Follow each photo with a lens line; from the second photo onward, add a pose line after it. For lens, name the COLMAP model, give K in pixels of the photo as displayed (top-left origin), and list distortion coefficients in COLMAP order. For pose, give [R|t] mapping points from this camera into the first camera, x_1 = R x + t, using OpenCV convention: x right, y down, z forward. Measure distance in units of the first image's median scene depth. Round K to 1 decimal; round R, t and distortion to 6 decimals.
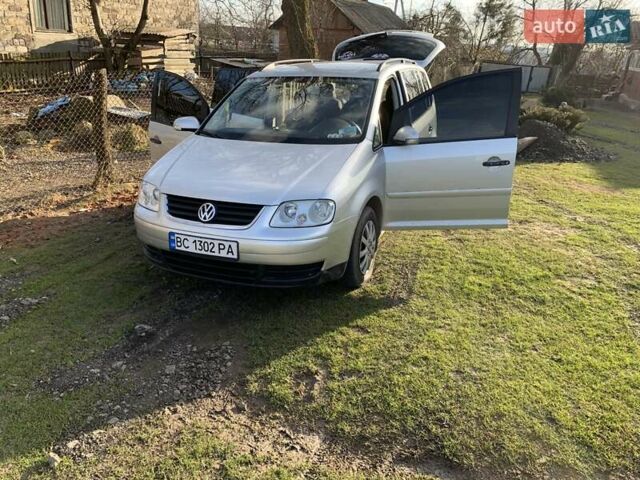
lens RADIAL K [[478.2, 0, 321.8], [0, 478.2, 229.4], [0, 0, 1]] dist [0.035875, -0.003255]
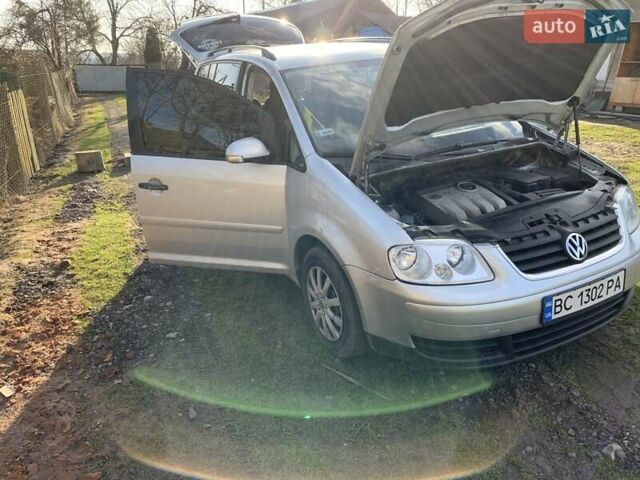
lens RADIAL K [[479.1, 0, 317.7], [0, 479.1, 237.2], [0, 0, 1]] dist [0.010383, -0.001993]
pose [[0.667948, -0.310335, 0.676416, -0.925429], [0.302755, 0.943608, 0.133956, -0.246650], [-0.679842, 0.115313, 0.724236, 0.745771]]
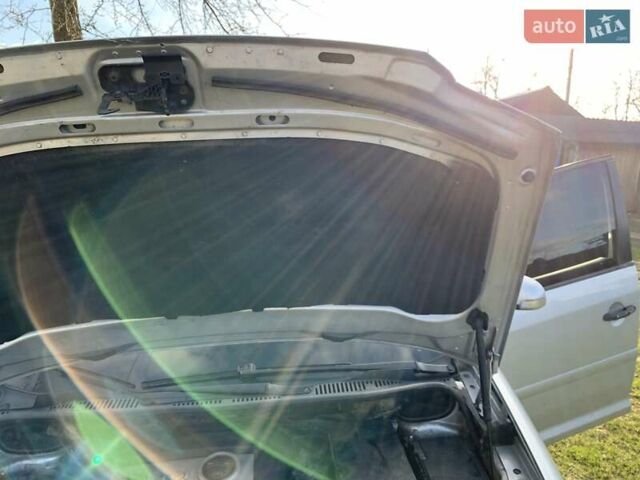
lens RADIAL K [[494.8, 0, 320.0], [0, 494.8, 240.0], [0, 0, 1]] dist [-0.000357, -0.005283]
pose [[0.895298, -0.109268, 0.431860, -0.249494], [0.183498, 0.973842, -0.134015, -0.252662], [-0.405919, 0.199229, 0.891929, 0.723313]]
